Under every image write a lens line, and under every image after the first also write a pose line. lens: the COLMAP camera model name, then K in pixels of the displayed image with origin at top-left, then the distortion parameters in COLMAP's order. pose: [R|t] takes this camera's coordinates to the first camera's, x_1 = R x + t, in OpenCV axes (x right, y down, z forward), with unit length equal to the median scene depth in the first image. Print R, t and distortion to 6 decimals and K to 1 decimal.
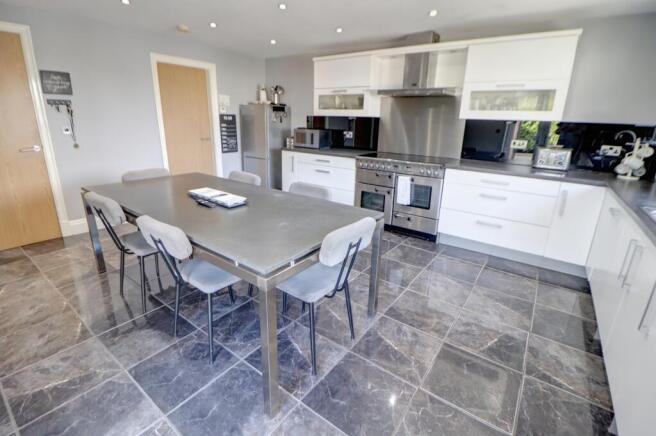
lens RADIAL K [[304.0, 0, 328.5], [0, 304.0, 212.8], [0, 0, 1]] dist [-0.021387, -0.002405]
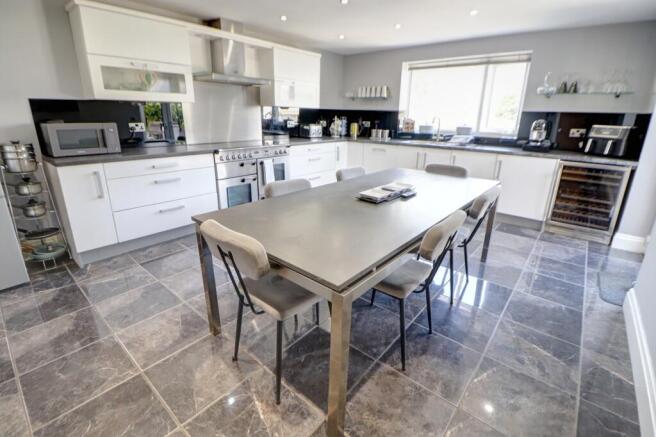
lens RADIAL K [[304.0, 0, 327.3], [0, 304.0, 217.7], [0, 0, 1]] dist [-0.021387, -0.002405]
pose [[0.066418, -0.345326, 0.936130, -0.952956], [0.276070, 0.907936, 0.315338, -0.244471], [-0.958840, 0.237493, 0.155637, 0.755343]]
